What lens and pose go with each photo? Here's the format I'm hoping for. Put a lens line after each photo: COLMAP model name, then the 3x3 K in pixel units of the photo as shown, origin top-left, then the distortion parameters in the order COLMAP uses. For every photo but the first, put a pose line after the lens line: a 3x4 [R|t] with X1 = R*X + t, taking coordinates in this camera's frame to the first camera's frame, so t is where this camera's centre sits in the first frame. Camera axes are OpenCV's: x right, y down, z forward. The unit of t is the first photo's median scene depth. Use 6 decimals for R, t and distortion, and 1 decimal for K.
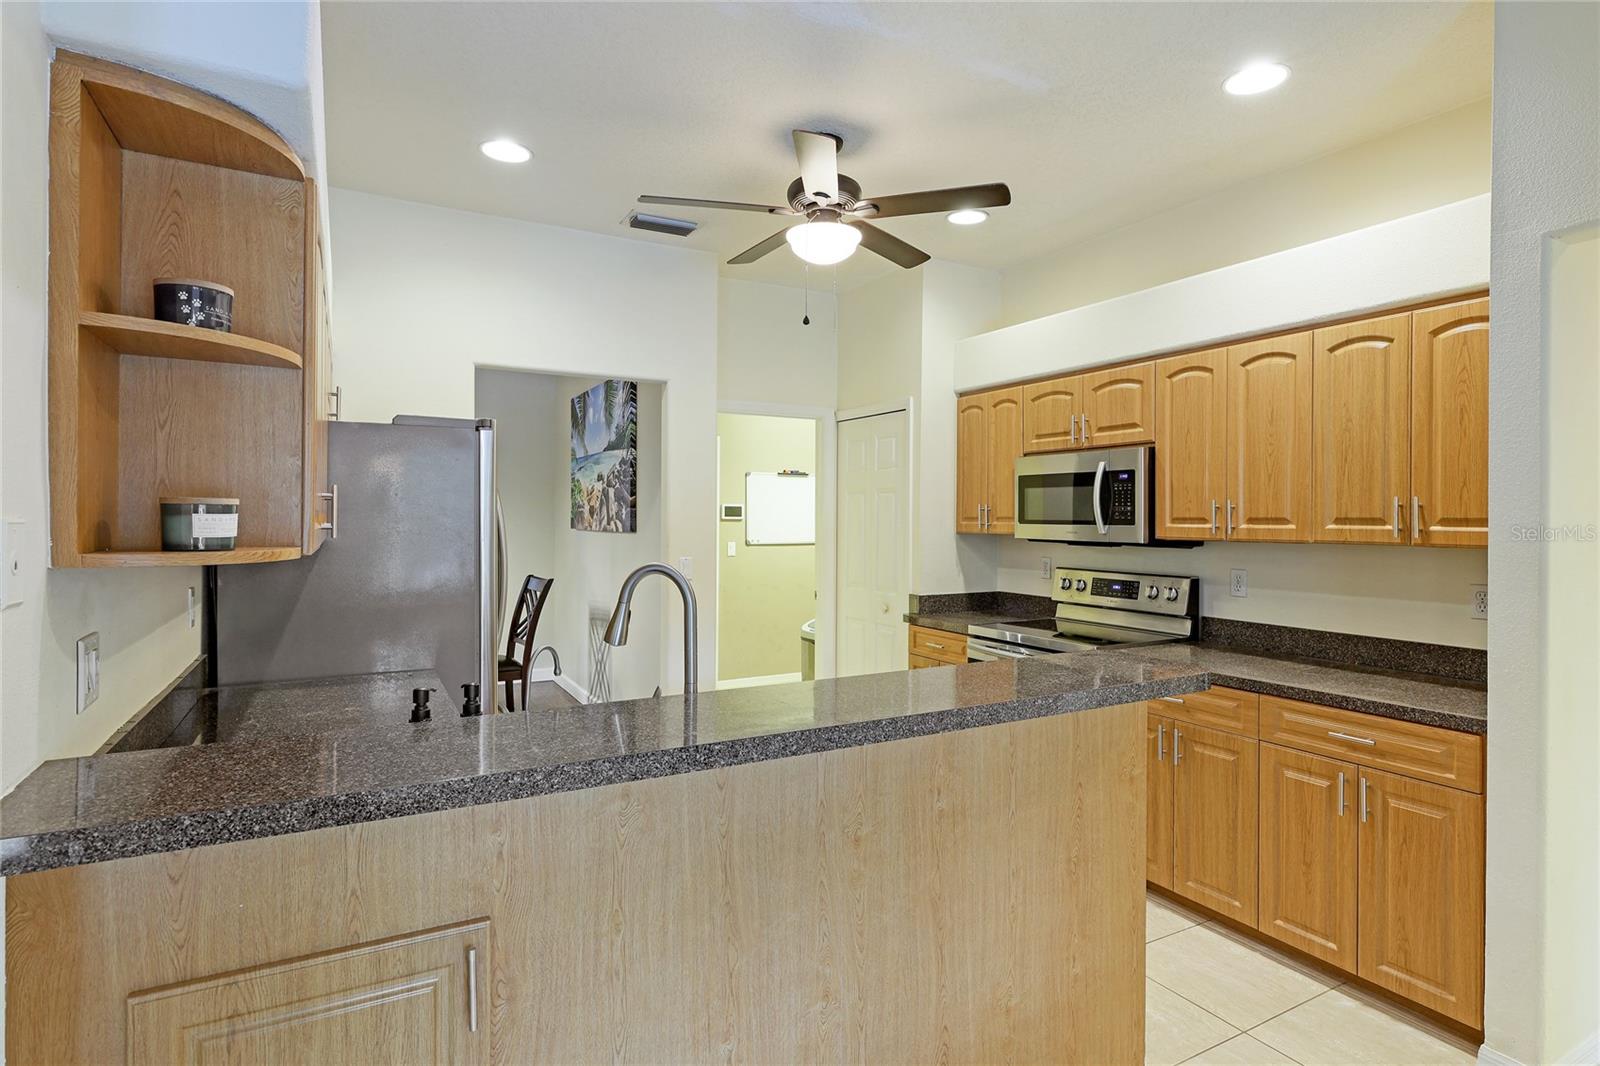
lens RADIAL K [[813.3, 0, 799.0], [0, 813.3, 527.9], [0, 0, 1]] dist [-0.003887, 0.000276]
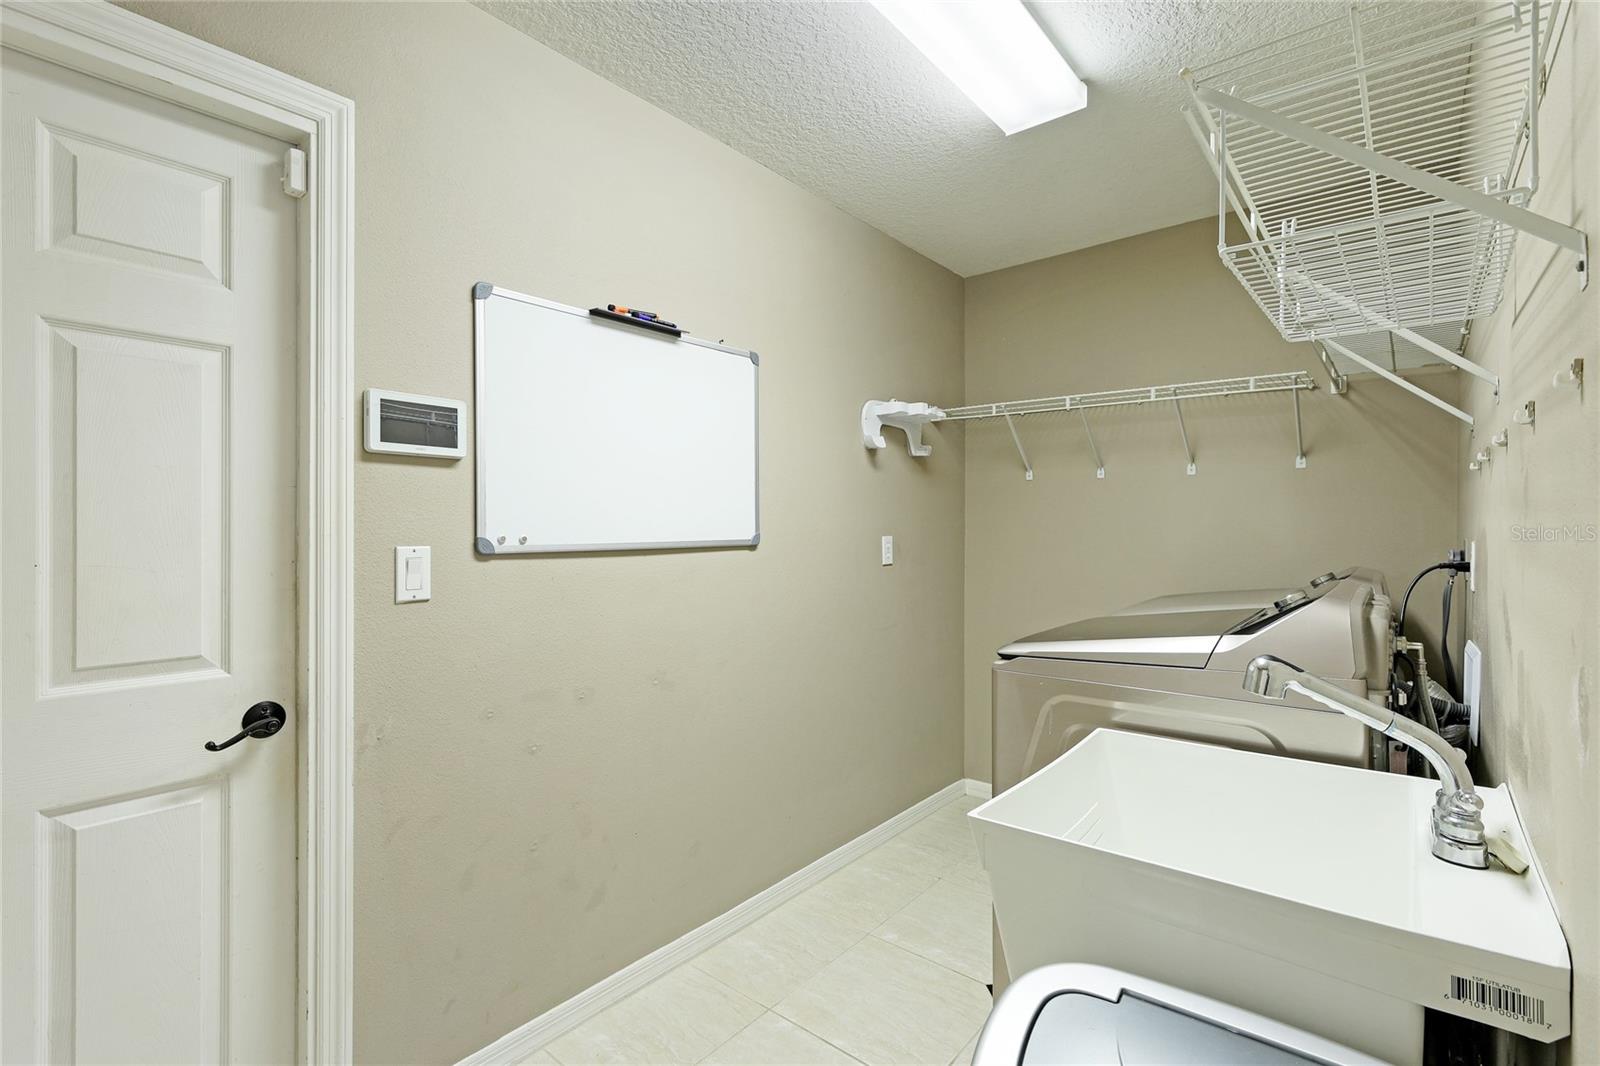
lens RADIAL K [[721.8, 0, 798.9], [0, 721.8, 525.8], [0, 0, 1]] dist [0.002978, -0.002743]
pose [[0.936985, -0.011090, 0.349193, -0.048795], [0.010368, 0.999938, 0.003937, 0.011685], [-0.349215, -0.000068, 0.937043, 0.745478]]
